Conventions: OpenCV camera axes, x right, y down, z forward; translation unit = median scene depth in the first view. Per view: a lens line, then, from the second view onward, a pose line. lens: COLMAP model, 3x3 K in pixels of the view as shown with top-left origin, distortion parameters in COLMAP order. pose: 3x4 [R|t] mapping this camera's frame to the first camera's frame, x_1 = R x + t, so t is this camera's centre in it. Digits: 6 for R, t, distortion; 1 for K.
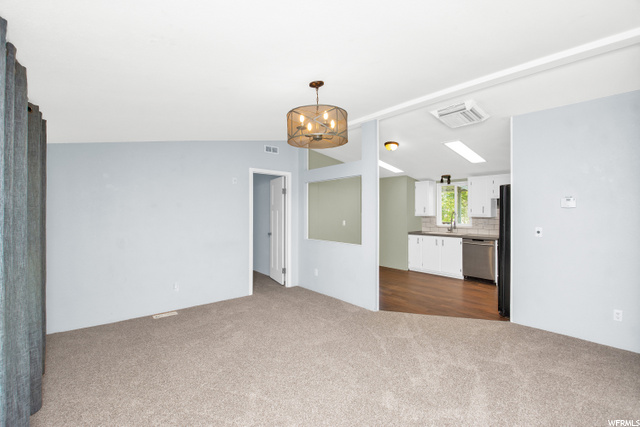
lens RADIAL K [[281.4, 0, 316.1], [0, 281.4, 212.8], [0, 0, 1]] dist [0.000895, 0.000007]
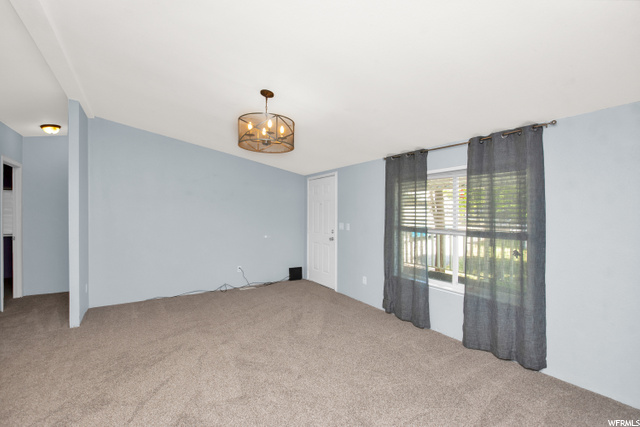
lens RADIAL K [[289.7, 0, 317.4], [0, 289.7, 216.9], [0, 0, 1]] dist [0.000431, -0.018664]
pose [[-0.990973, -0.003479, 0.134013, -0.166409], [-0.000285, 0.999716, 0.023844, -0.004890], [-0.134058, 0.023590, -0.990693, 1.011903]]
